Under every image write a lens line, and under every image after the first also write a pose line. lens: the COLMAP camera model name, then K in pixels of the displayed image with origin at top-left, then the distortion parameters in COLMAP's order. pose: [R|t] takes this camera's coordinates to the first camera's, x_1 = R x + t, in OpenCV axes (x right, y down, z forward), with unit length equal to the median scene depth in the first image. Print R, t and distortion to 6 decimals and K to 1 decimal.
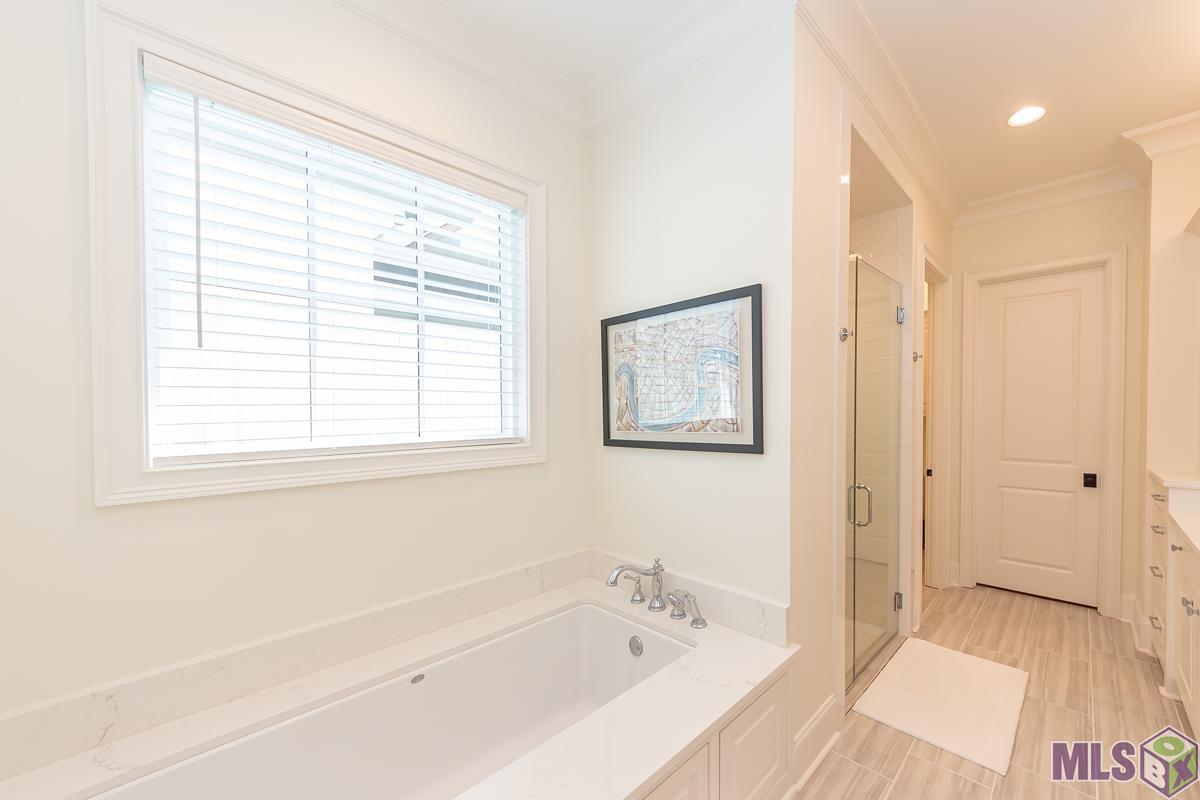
lens RADIAL K [[466.9, 0, 600.4], [0, 466.9, 421.9], [0, 0, 1]] dist [-0.000418, 0.000065]
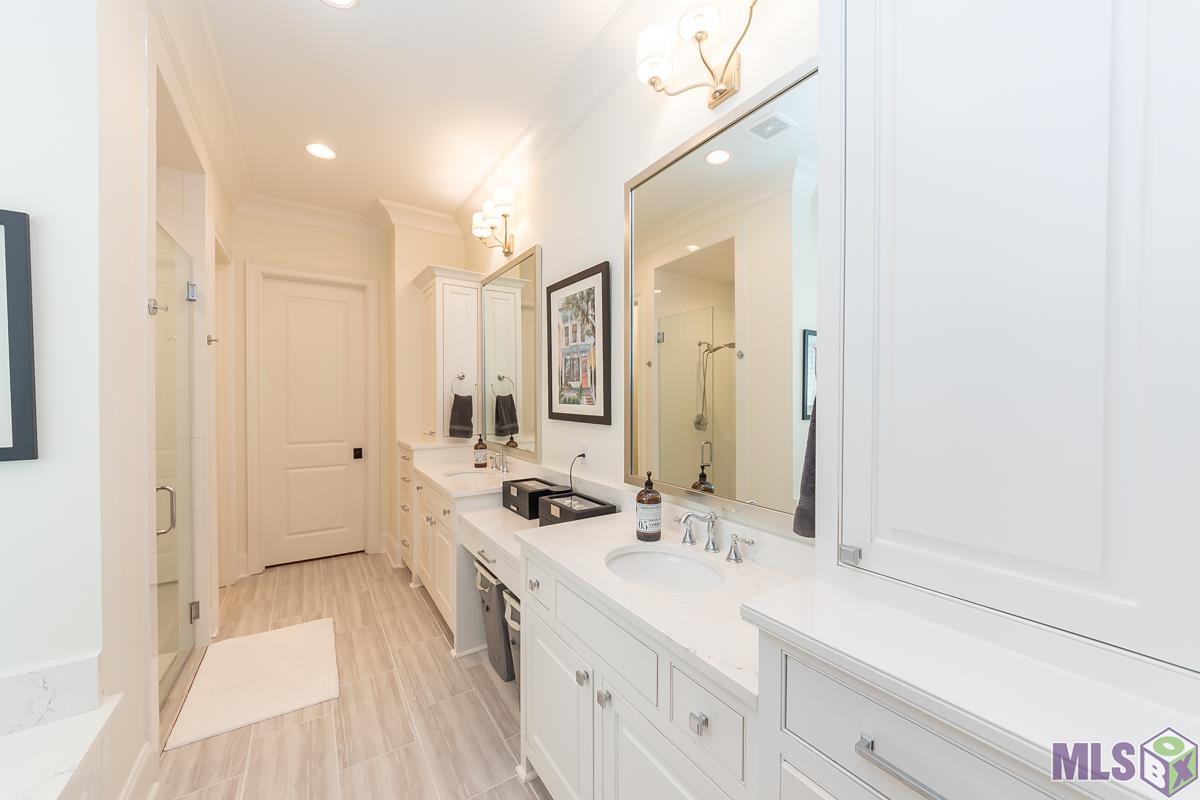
lens RADIAL K [[524.3, 0, 600.0], [0, 524.3, 400.0], [0, 0, 1]] dist [0.000106, 0.000219]
pose [[0.254684, 0.003392, 0.967018, -0.189922], [0.017198, 0.999820, -0.008036, 0.001582], [-0.966871, 0.018678, 0.254580, -0.017604]]
